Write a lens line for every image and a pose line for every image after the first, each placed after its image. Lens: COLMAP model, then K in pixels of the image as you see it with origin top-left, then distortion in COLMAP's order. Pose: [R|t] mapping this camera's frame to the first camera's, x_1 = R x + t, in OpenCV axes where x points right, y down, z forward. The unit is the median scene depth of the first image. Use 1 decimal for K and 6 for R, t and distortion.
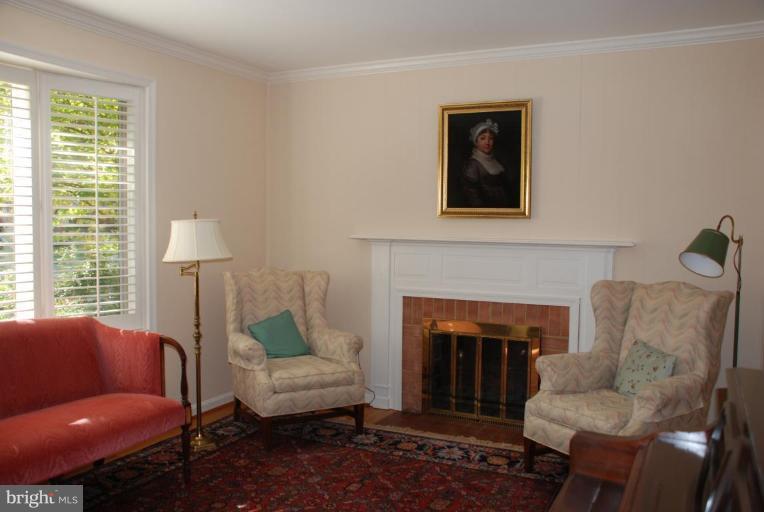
lens RADIAL K [[655.5, 0, 382.0], [0, 655.5, 256.0], [0, 0, 1]] dist [-0.085070, 0.005339]
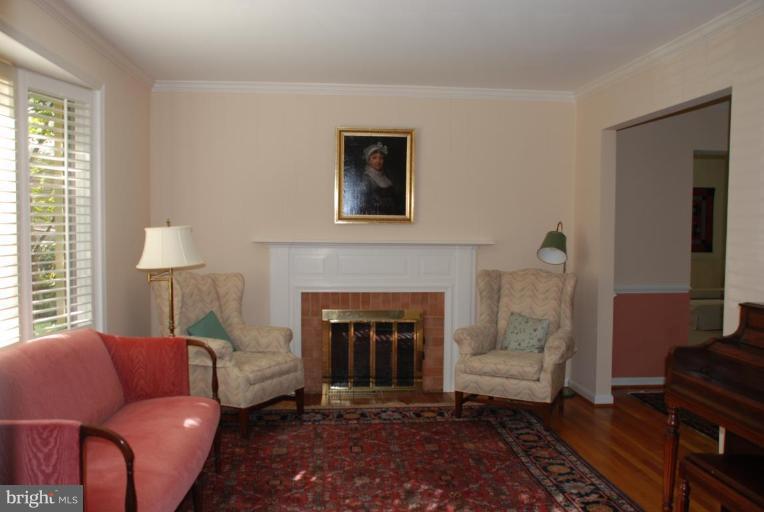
lens RADIAL K [[655.5, 0, 382.0], [0, 655.5, 256.0], [0, 0, 1]] dist [-0.085070, 0.005339]
pose [[0.854193, -0.028228, 0.519190, -0.507066], [0.028488, 0.999566, 0.007476, -0.007209], [-0.519176, 0.008405, 0.854626, -0.046253]]
